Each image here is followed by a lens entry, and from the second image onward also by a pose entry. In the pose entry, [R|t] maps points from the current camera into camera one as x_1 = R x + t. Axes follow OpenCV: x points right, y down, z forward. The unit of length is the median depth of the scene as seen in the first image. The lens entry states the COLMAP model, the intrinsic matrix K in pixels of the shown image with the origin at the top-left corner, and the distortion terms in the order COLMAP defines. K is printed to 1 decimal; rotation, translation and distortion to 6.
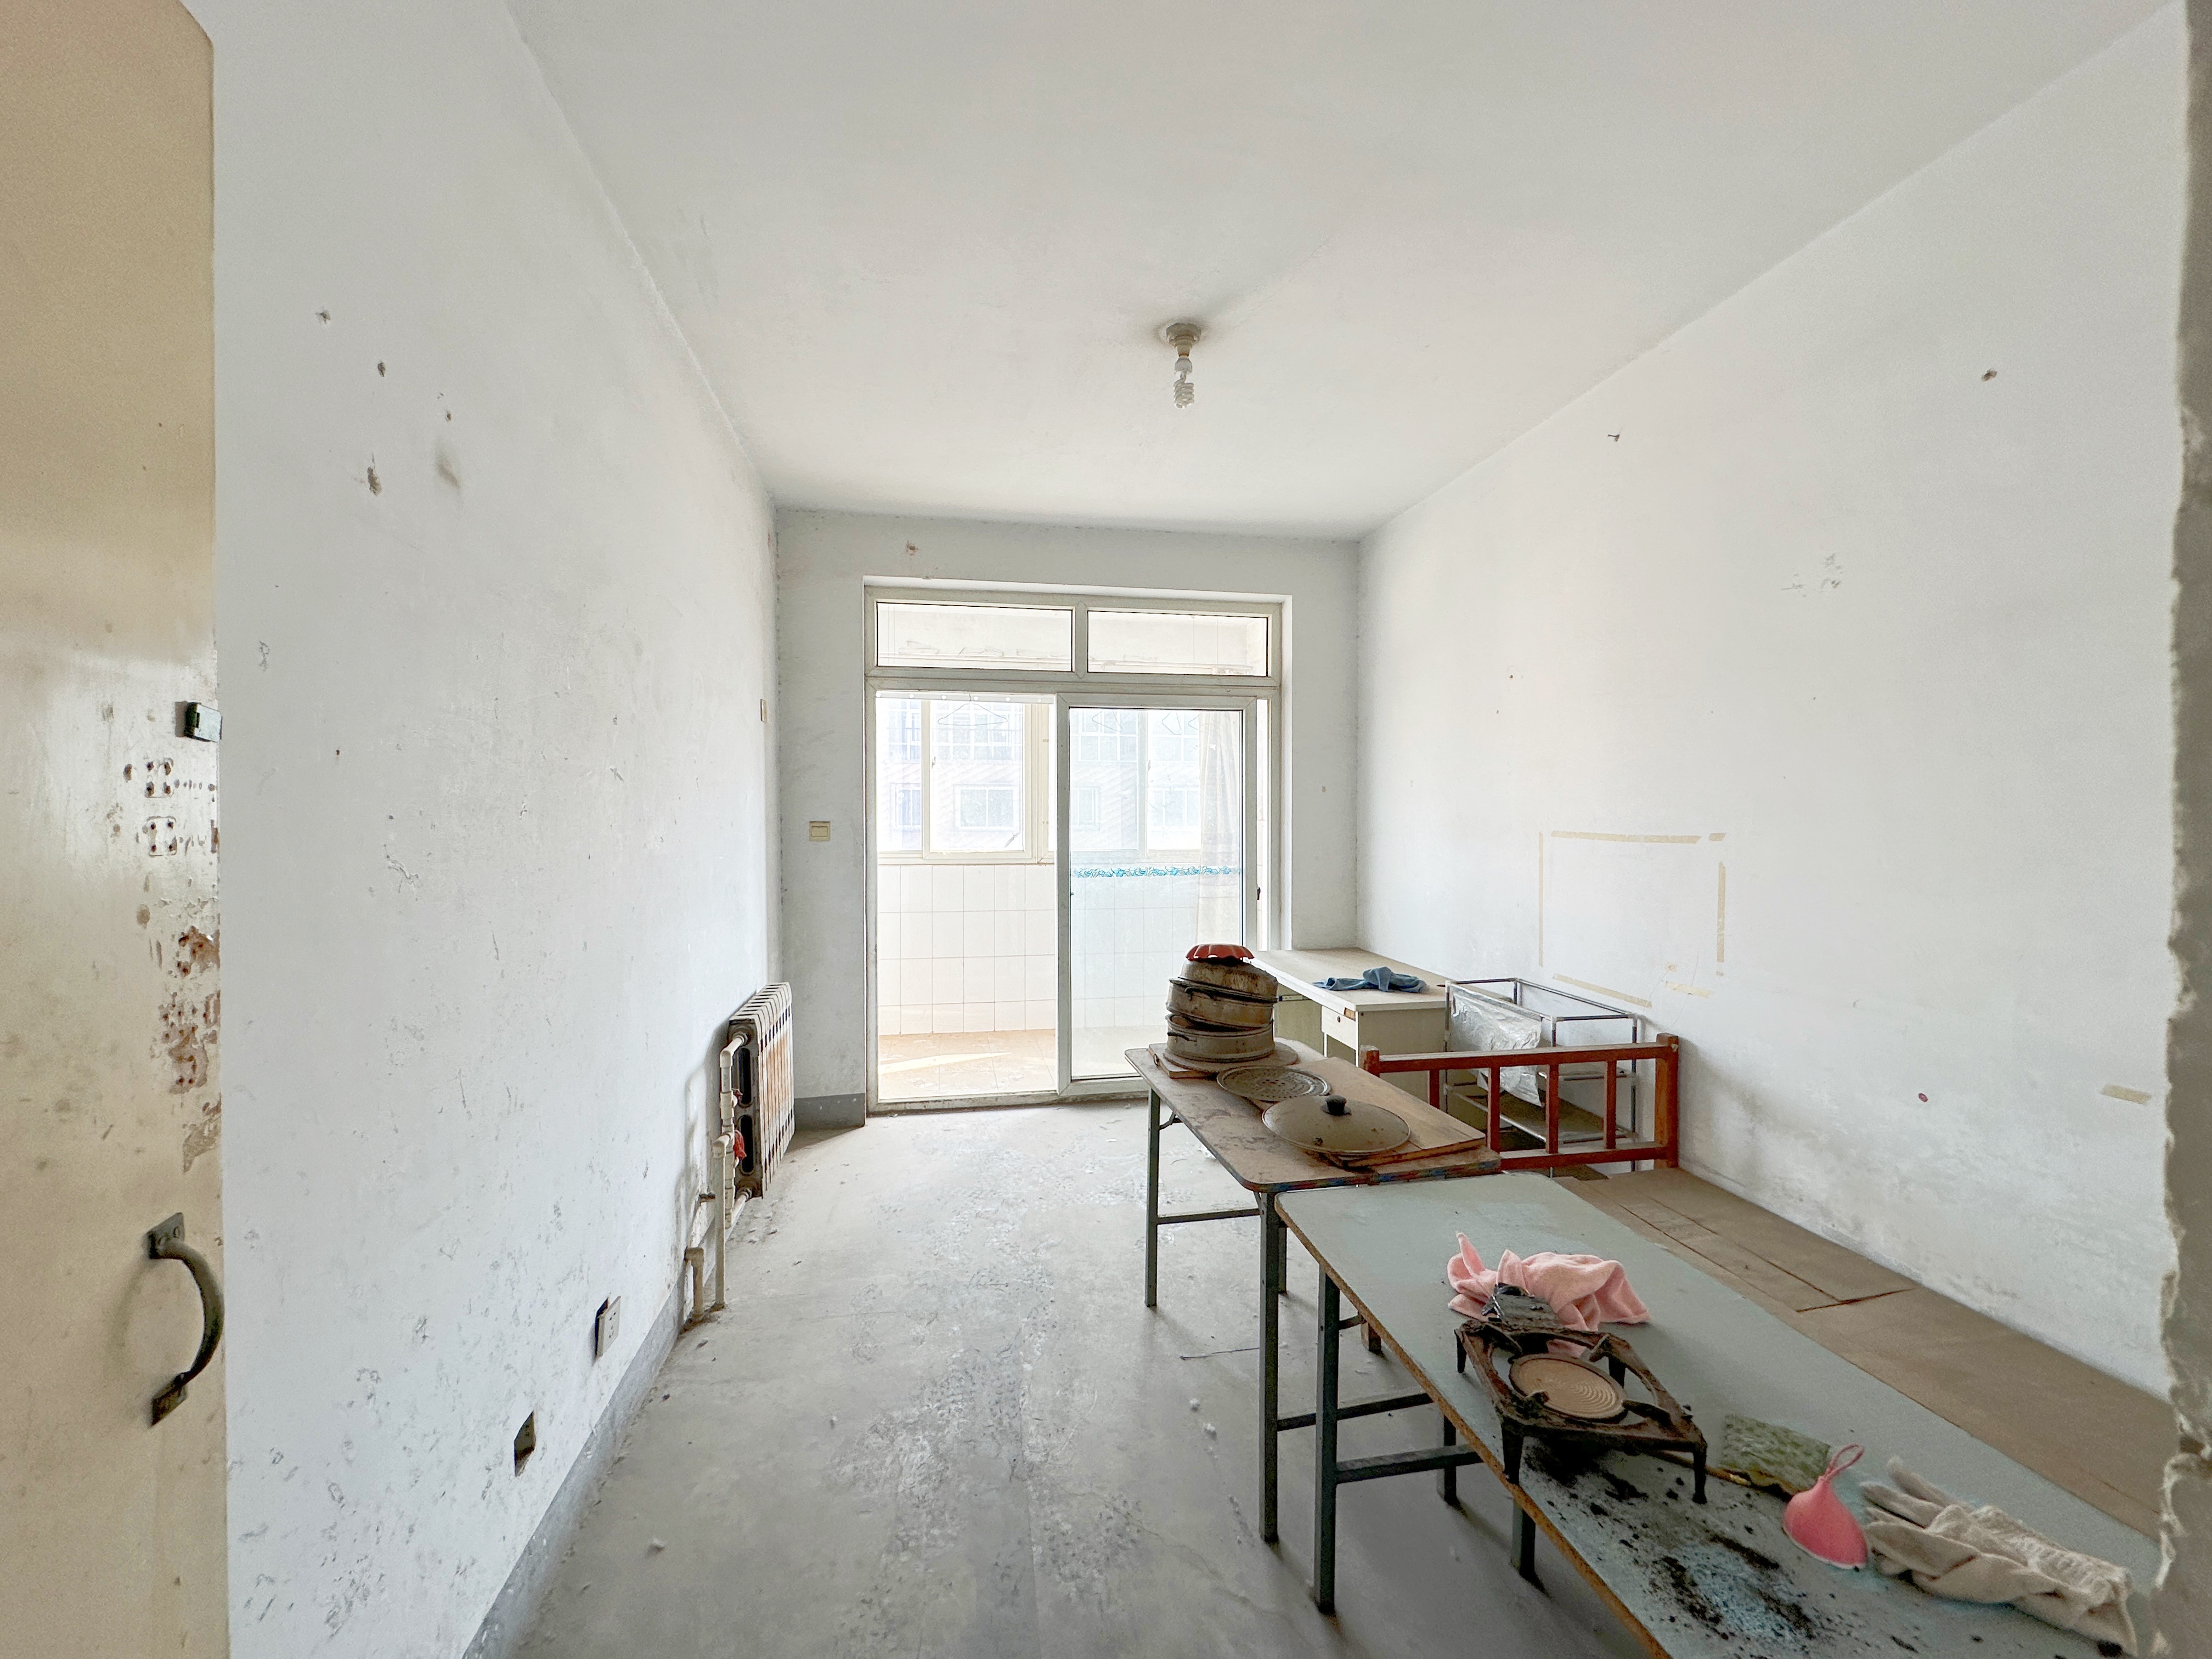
lens RADIAL K [[883.5, 0, 1098.9], [0, 883.5, 820.9], [0, 0, 1]] dist [0.007932, -0.000199]
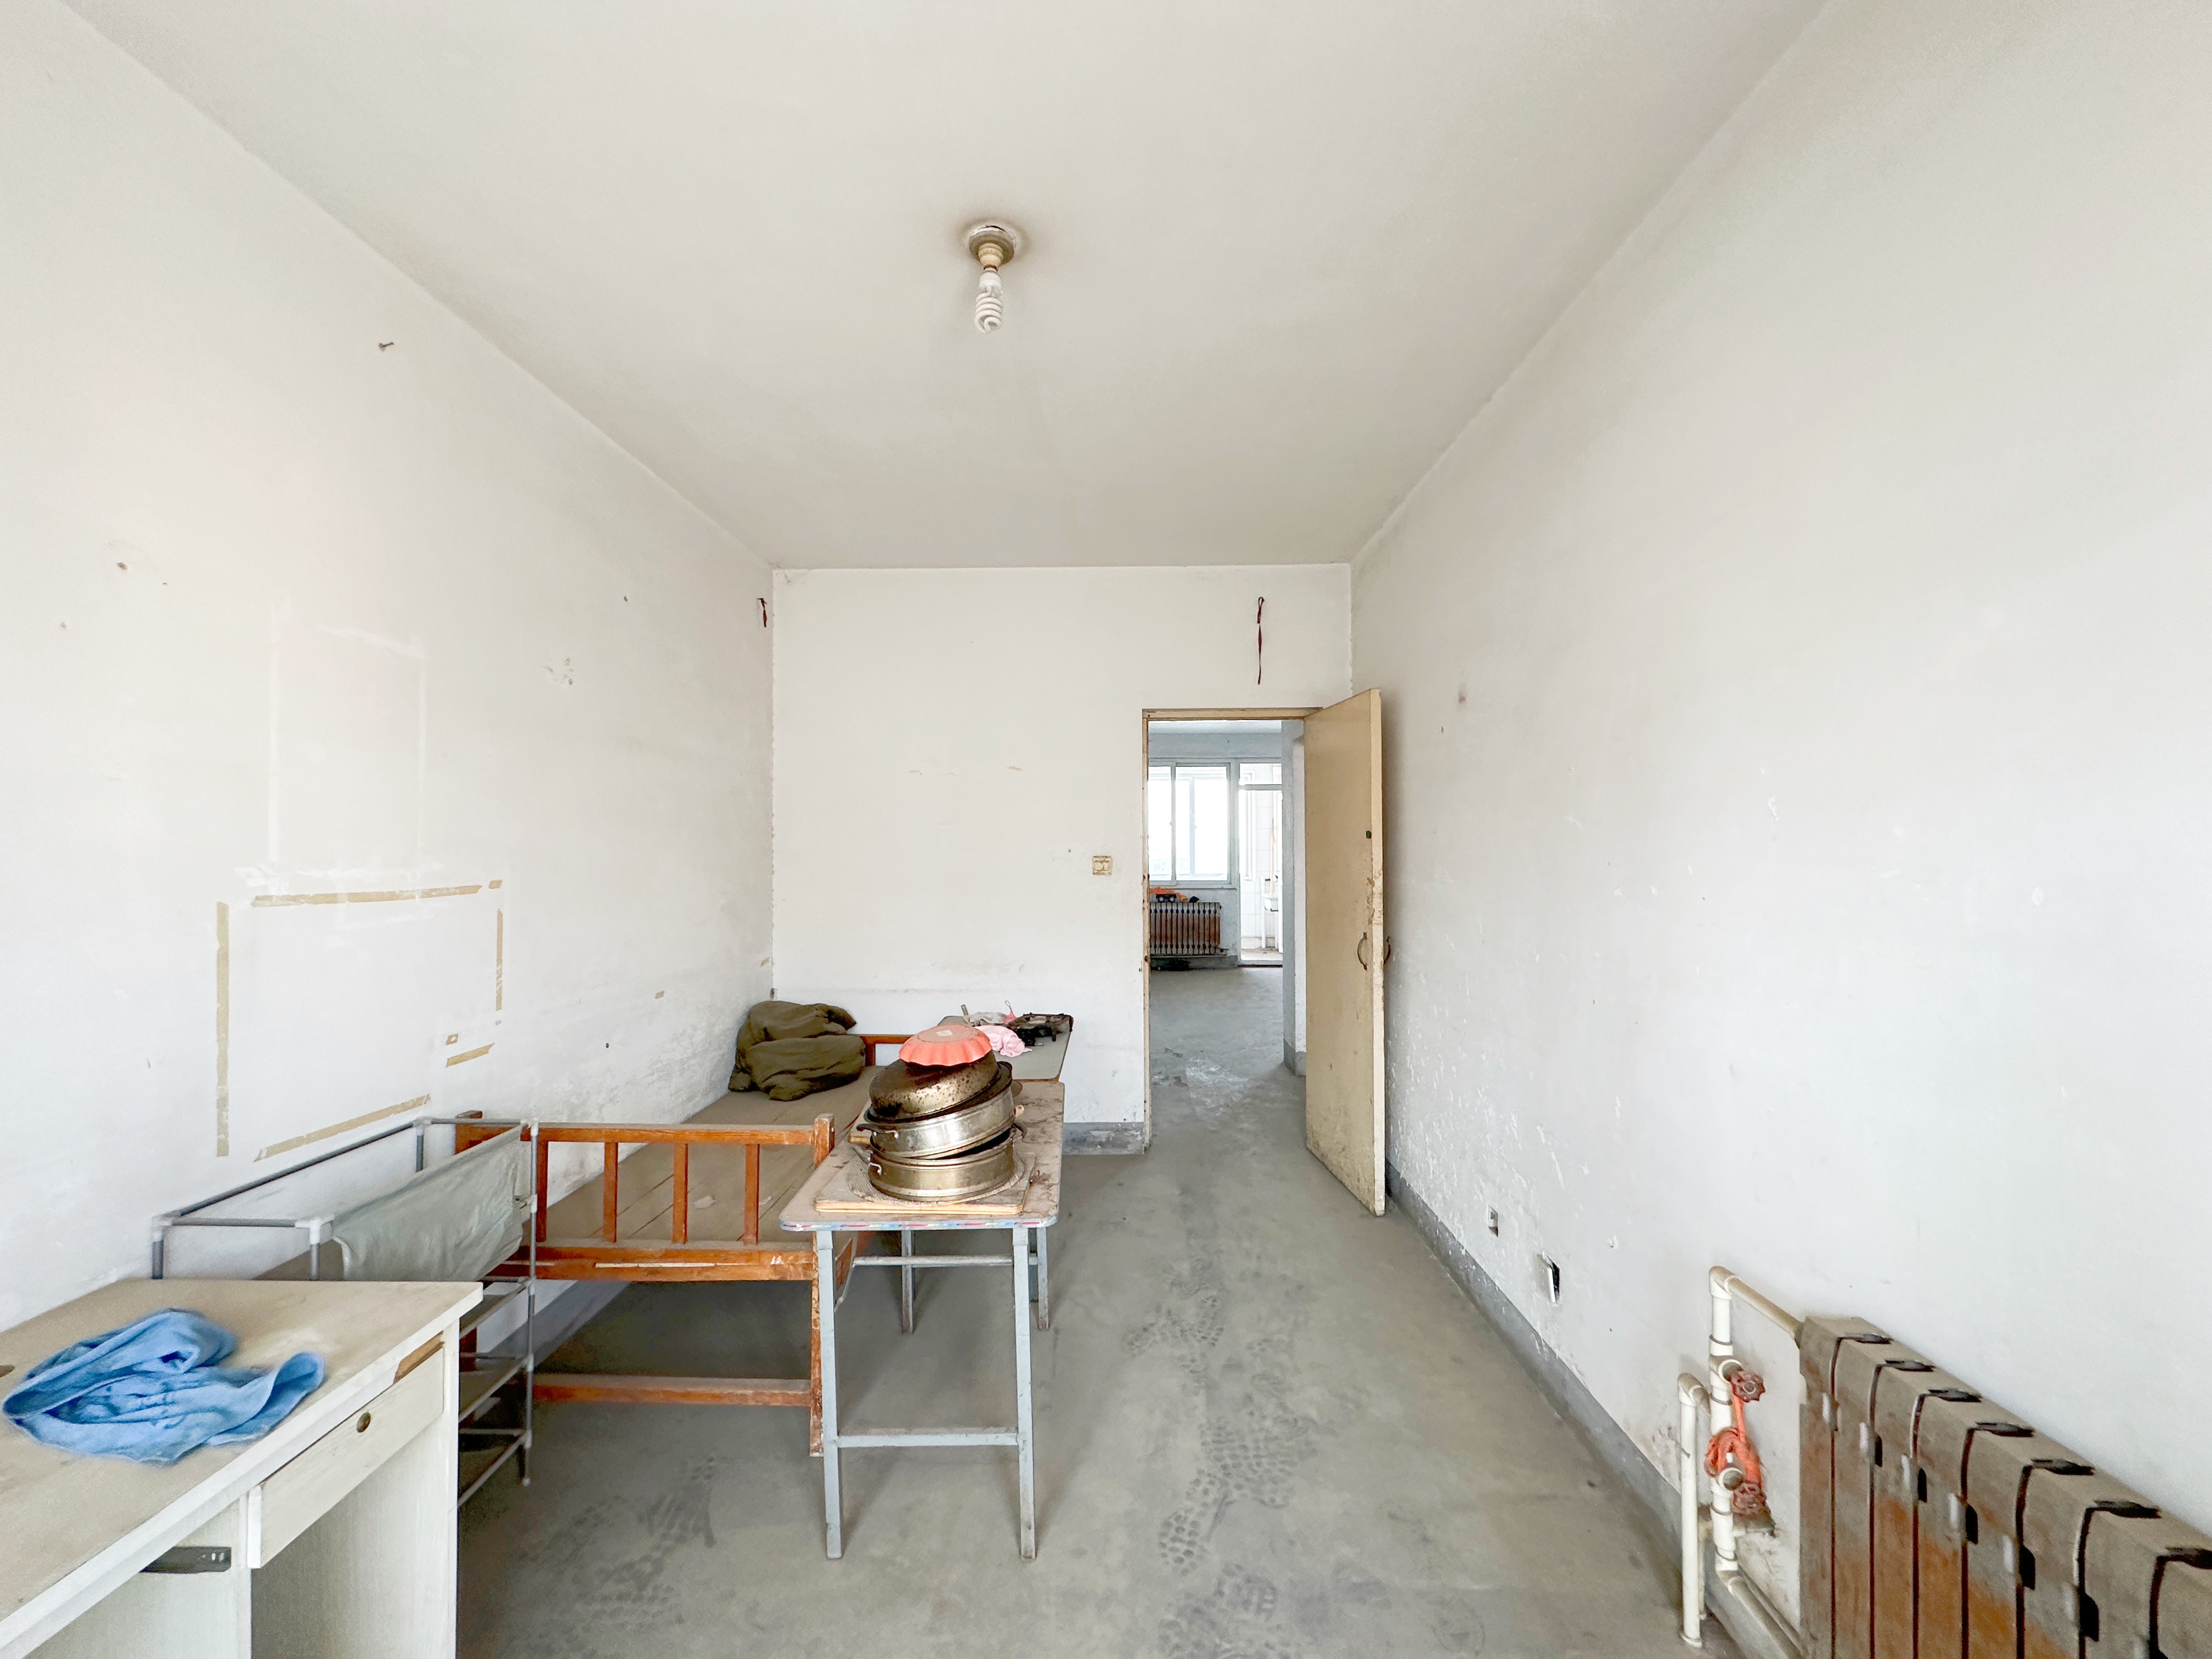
lens RADIAL K [[883.5, 0, 1106.4], [0, 883.5, 842.5], [0, 0, 1]] dist [0.007932, -0.000199]
pose [[-0.985851, -0.003835, 0.167578, -0.133659], [-0.003338, 0.999989, 0.003249, -0.033141], [-0.167588, 0.002643, -0.985854, 1.807353]]
